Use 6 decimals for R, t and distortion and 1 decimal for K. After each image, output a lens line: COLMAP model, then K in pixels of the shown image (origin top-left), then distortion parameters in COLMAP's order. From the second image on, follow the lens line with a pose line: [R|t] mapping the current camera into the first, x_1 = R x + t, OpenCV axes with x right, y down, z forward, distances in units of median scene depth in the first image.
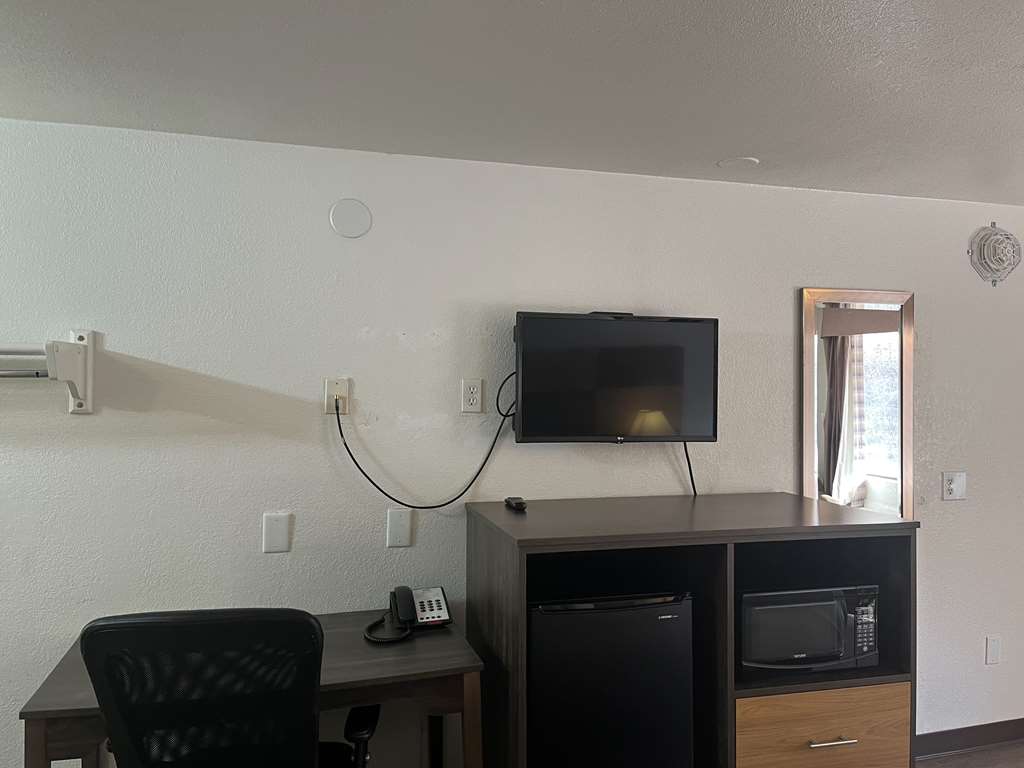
lens RADIAL K [[785.0, 0, 503.2], [0, 785.0, 383.9], [0, 0, 1]] dist [0.032850, -0.046336]
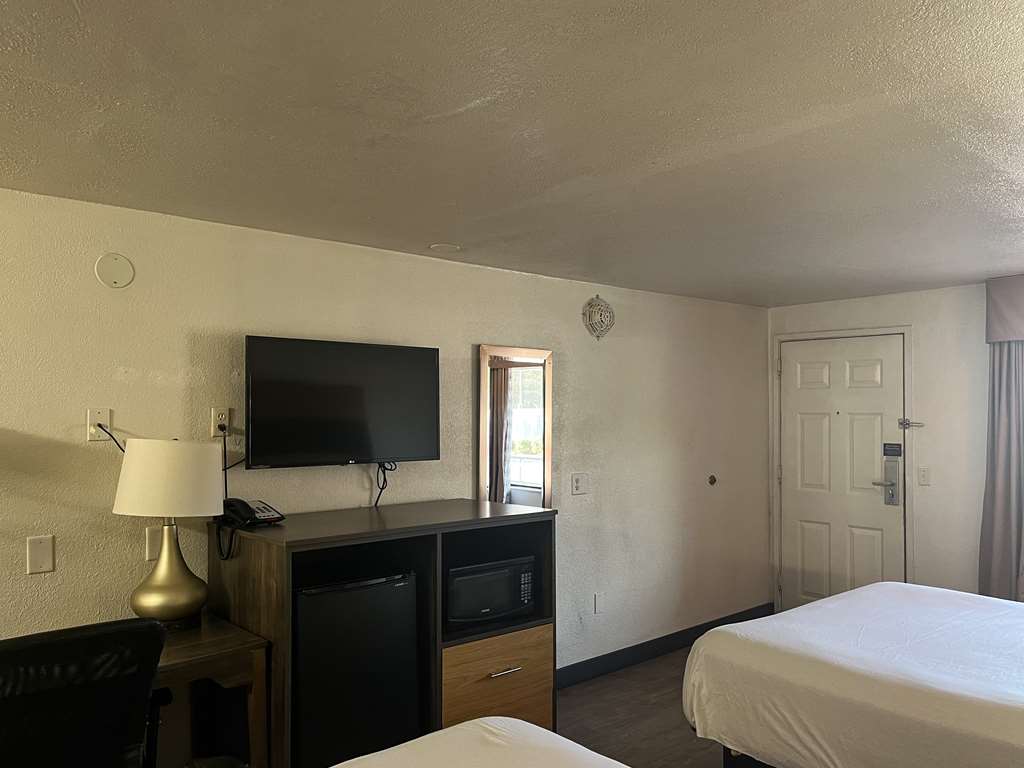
lens RADIAL K [[785.0, 0, 512.6], [0, 785.0, 389.3], [0, 0, 1]] dist [0.032850, -0.046336]
pose [[0.898011, 0.010351, 0.439852, -0.197330], [-0.001439, 0.999787, -0.020591, -0.020559], [-0.439972, 0.017858, 0.897834, -0.282488]]
